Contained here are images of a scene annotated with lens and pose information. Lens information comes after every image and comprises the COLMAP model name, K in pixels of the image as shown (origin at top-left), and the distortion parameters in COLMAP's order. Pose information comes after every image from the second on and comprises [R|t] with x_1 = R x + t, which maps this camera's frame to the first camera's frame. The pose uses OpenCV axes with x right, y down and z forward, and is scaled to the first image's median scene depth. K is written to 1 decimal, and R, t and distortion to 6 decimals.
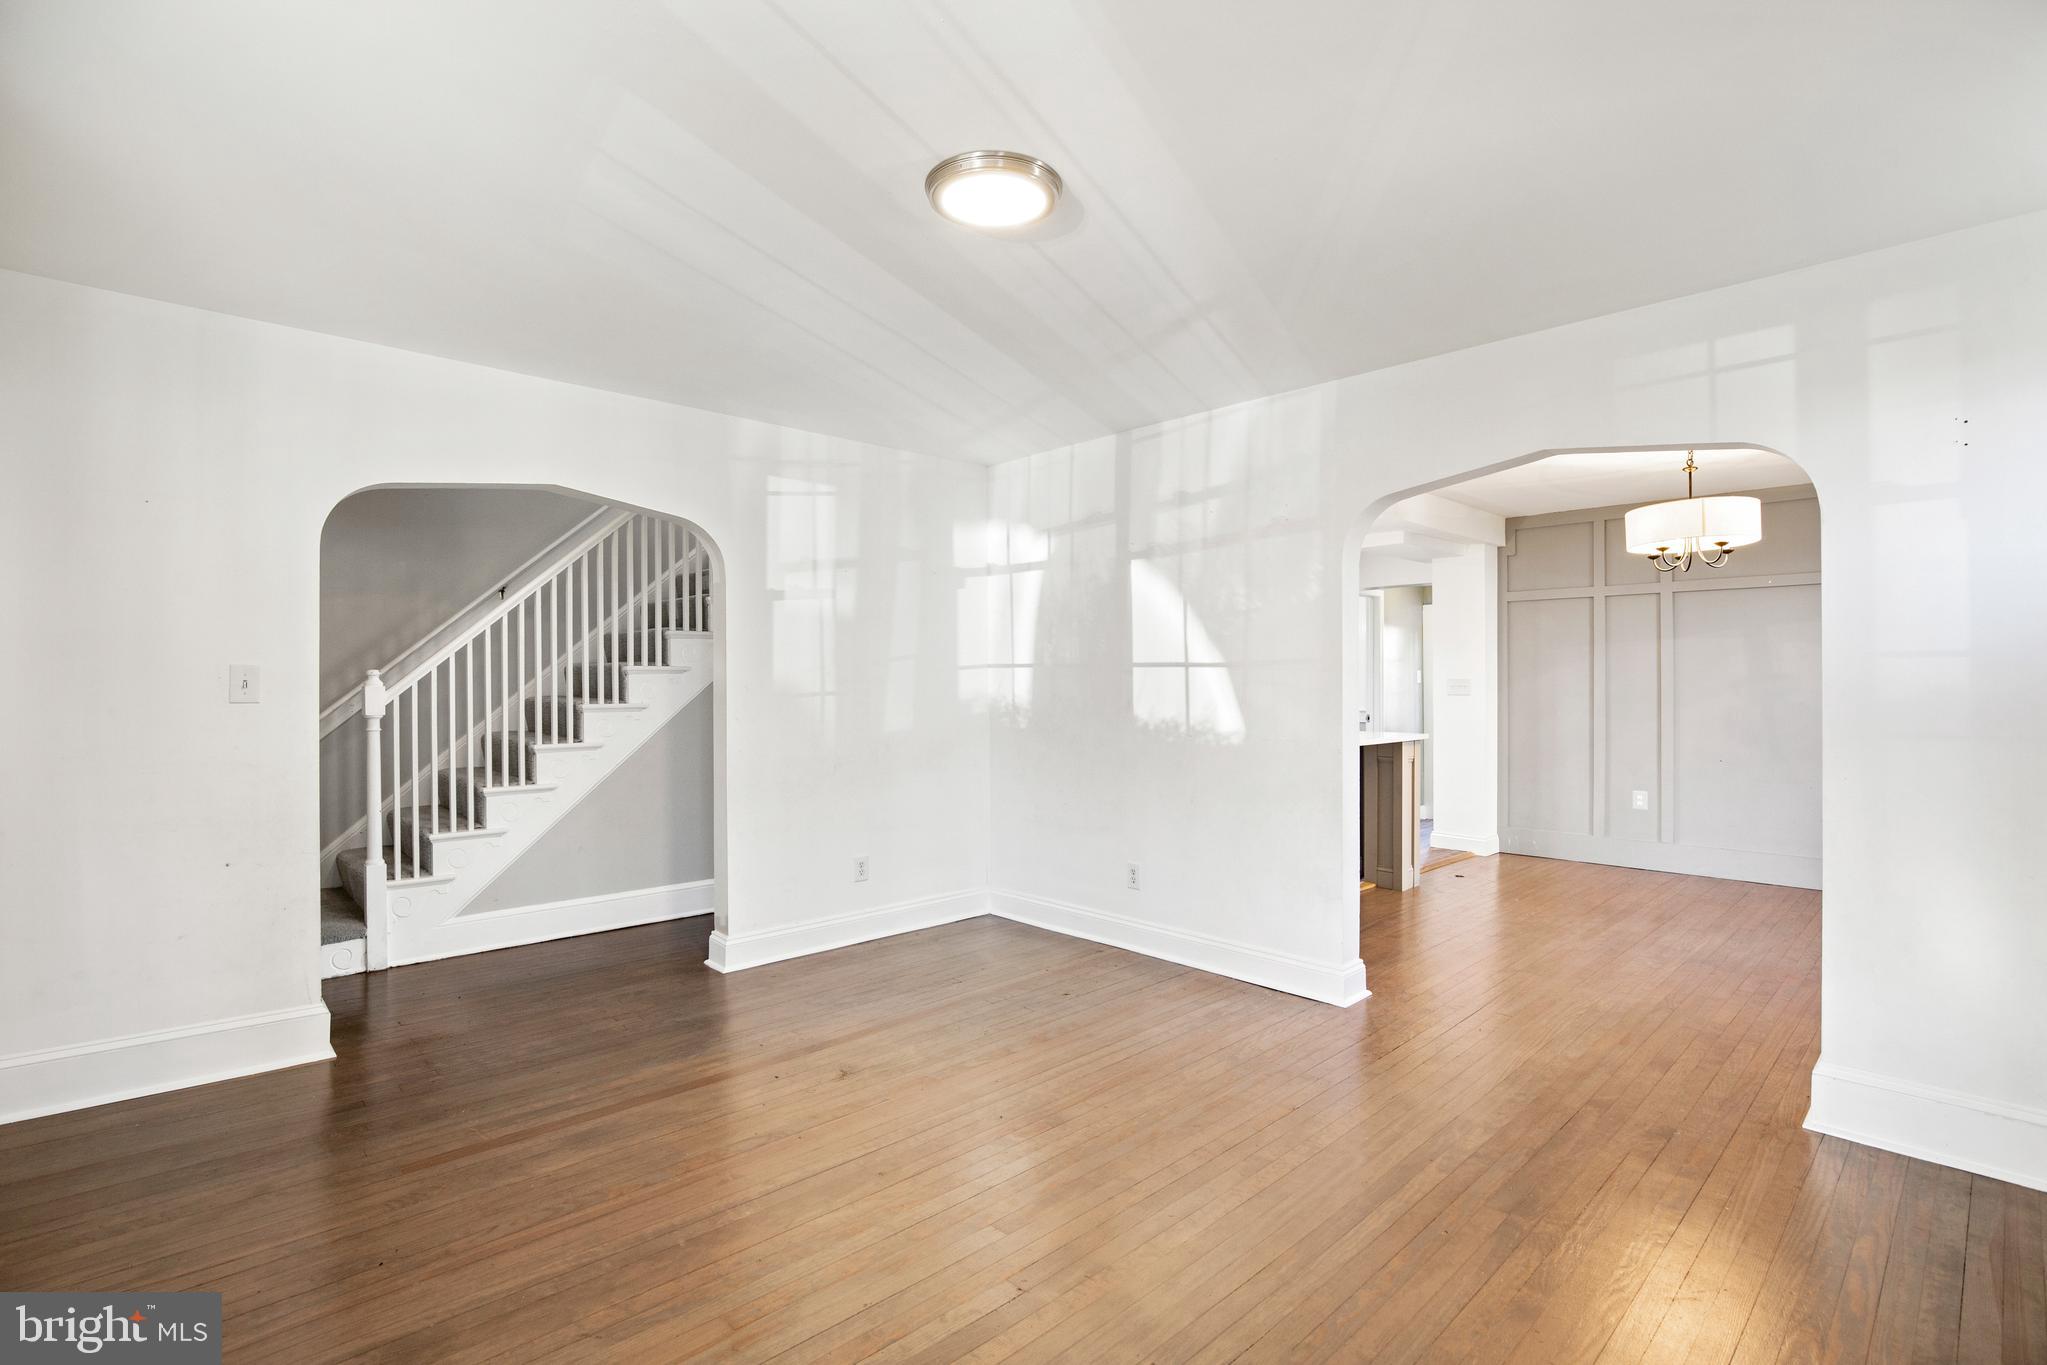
lens RADIAL K [[949.4, 0, 1031.1], [0, 949.4, 683.9], [0, 0, 1]] dist [-0.000742, 0.000302]
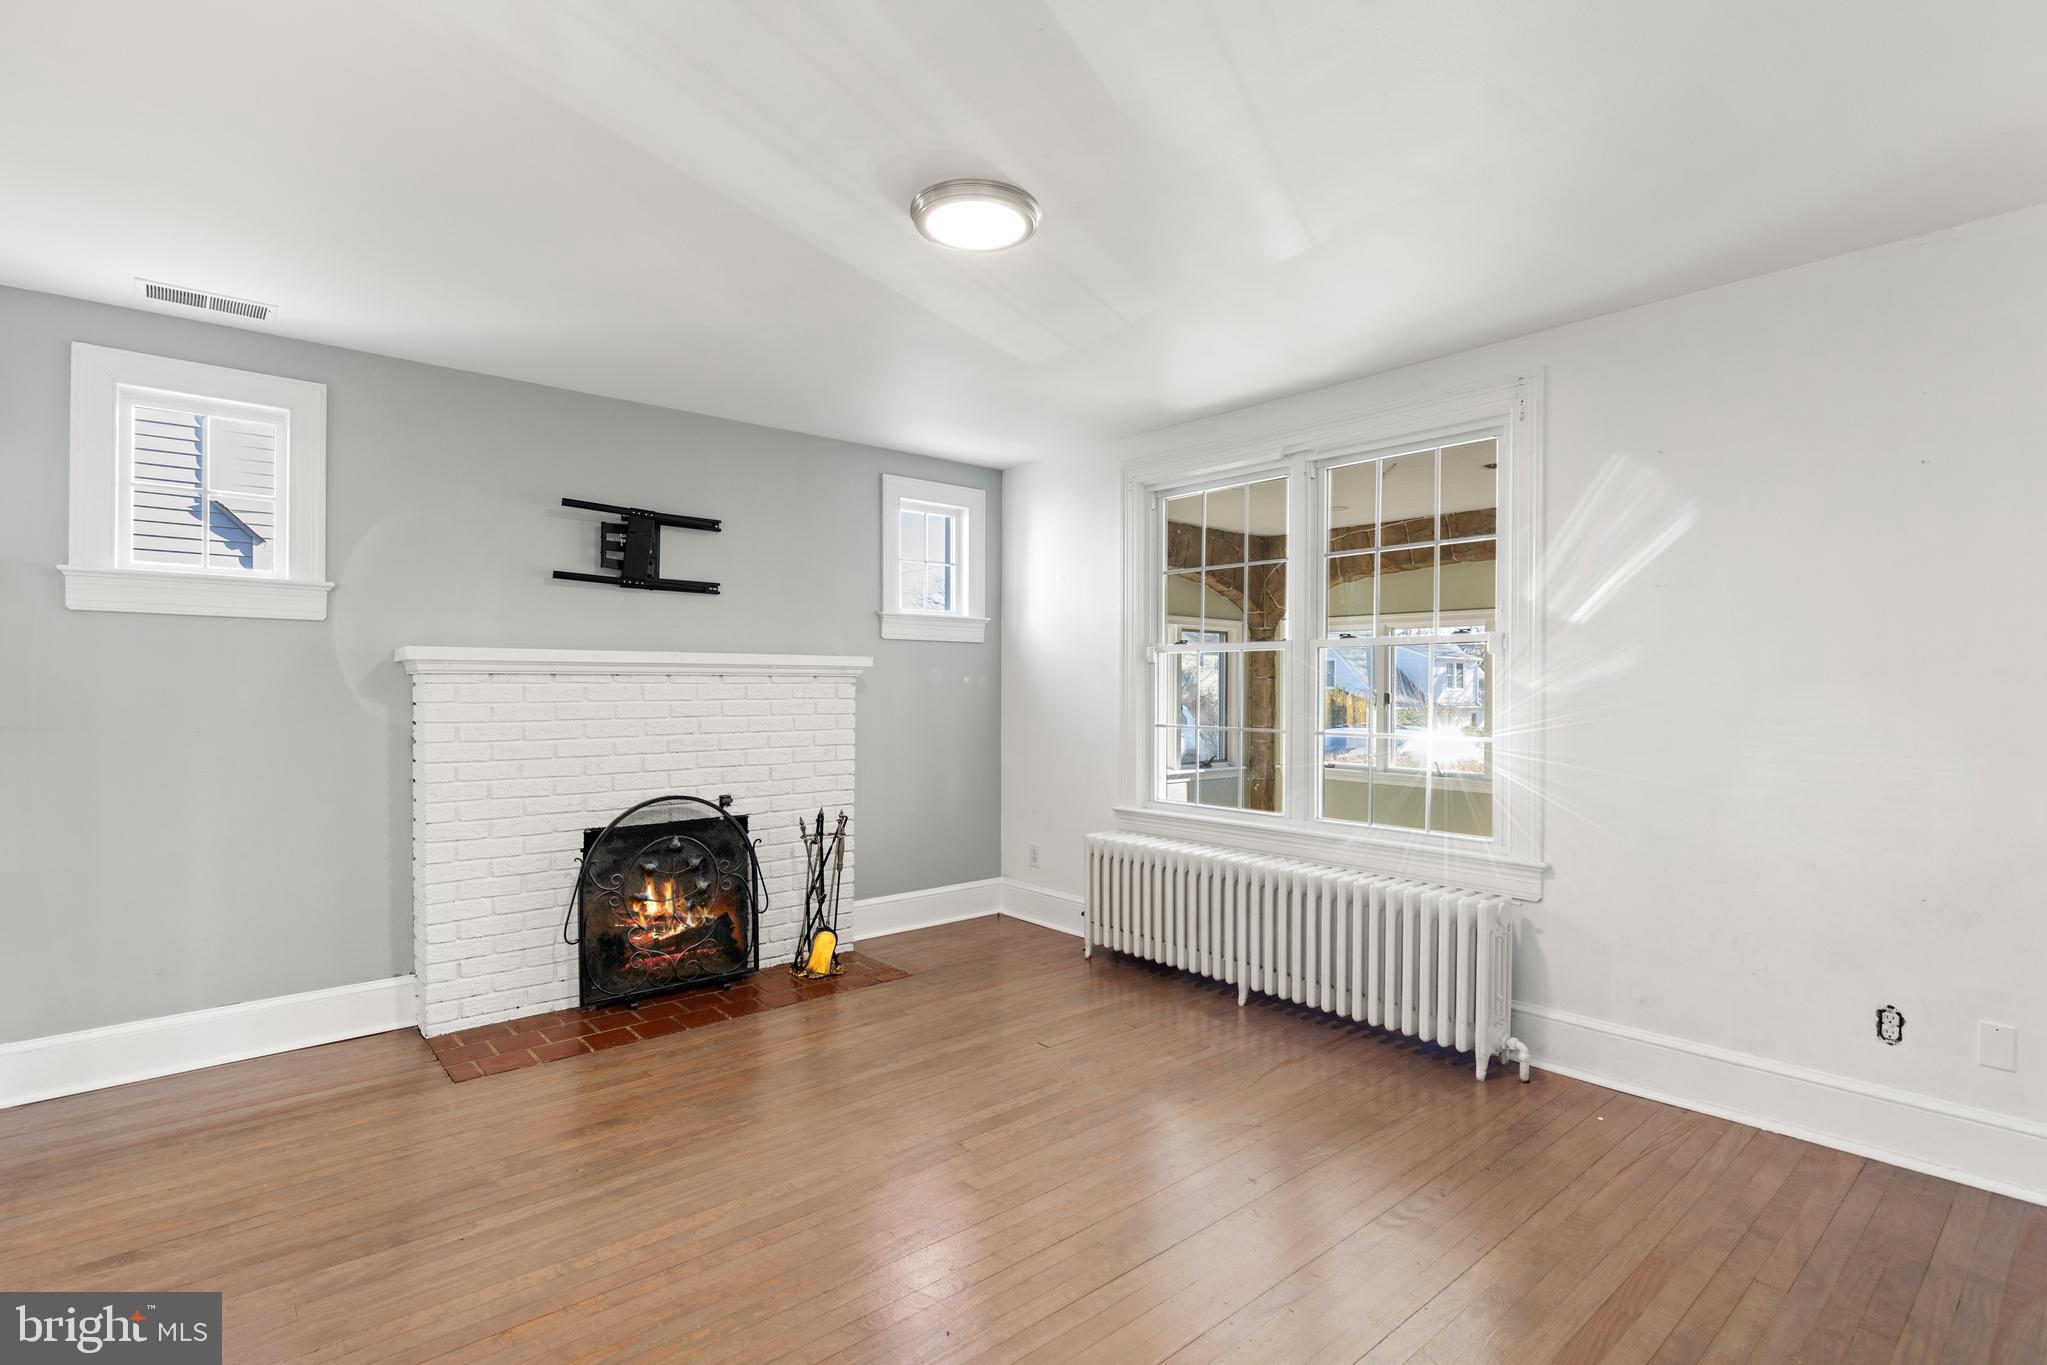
lens RADIAL K [[1008.0, 0, 1023.5], [0, 1008.0, 682.5], [0, 0, 1]] dist [0.001466, 0.000253]
pose [[-0.998896, 0.000549, 0.046967, -0.079083], [0.000675, 0.999996, 0.002658, -0.002980], [-0.046965, 0.002687, -0.998893, 1.144258]]
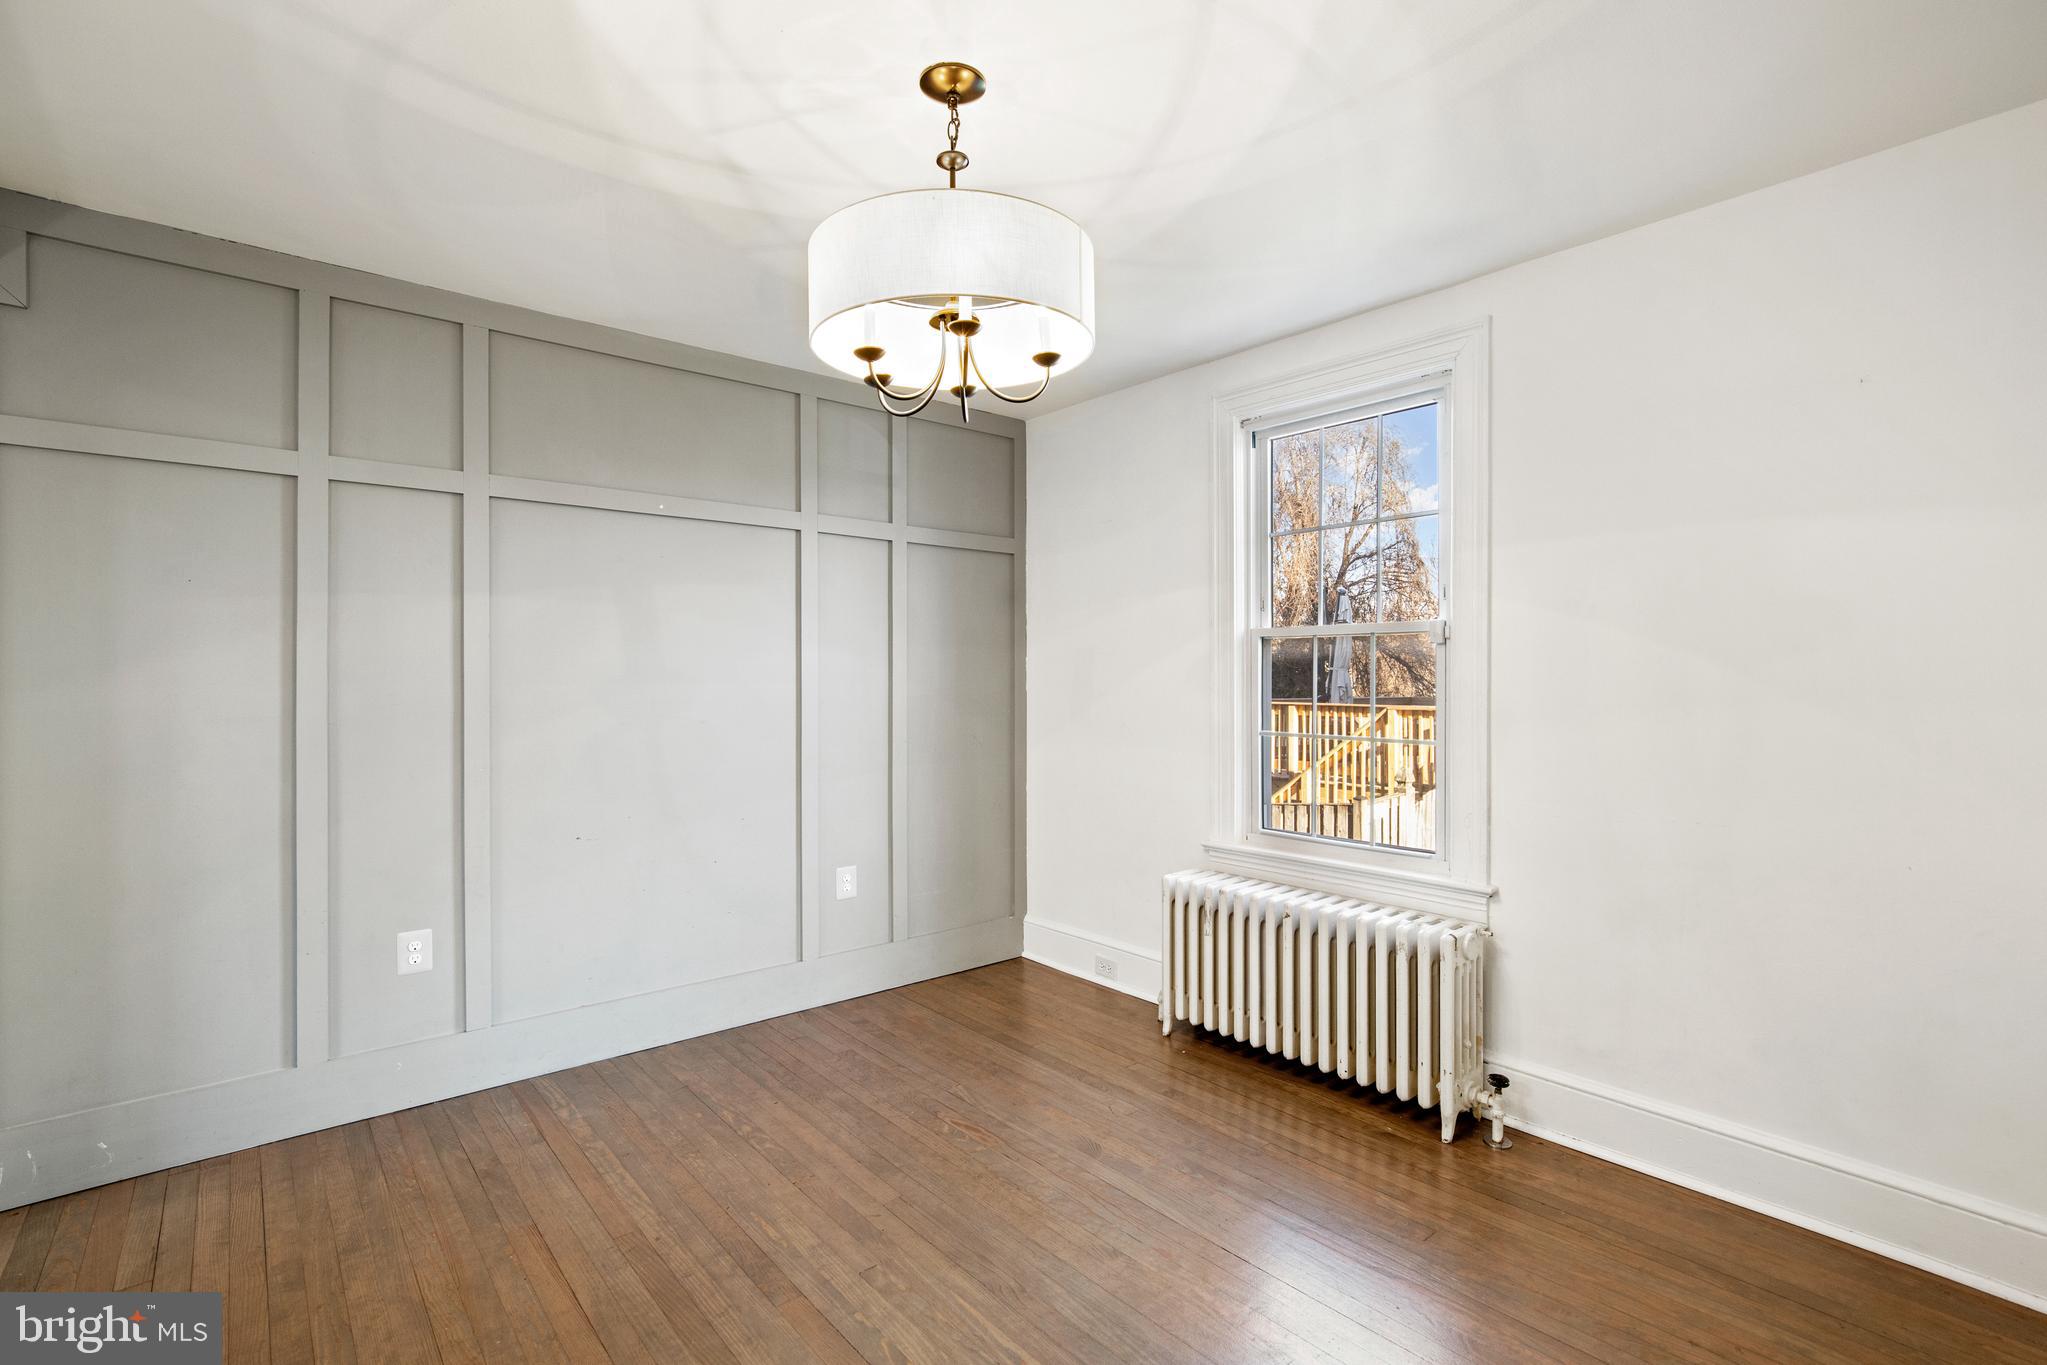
lens RADIAL K [[949.4, 0, 1031.1], [0, 949.4, 683.9], [0, 0, 1]] dist [-0.000742, 0.000302]
pose [[0.045362, 0.000999, 0.998970, 0.313348], [0.000659, 0.999999, -0.001030, -0.003516], [-0.998970, 0.000705, 0.045362, 1.032847]]
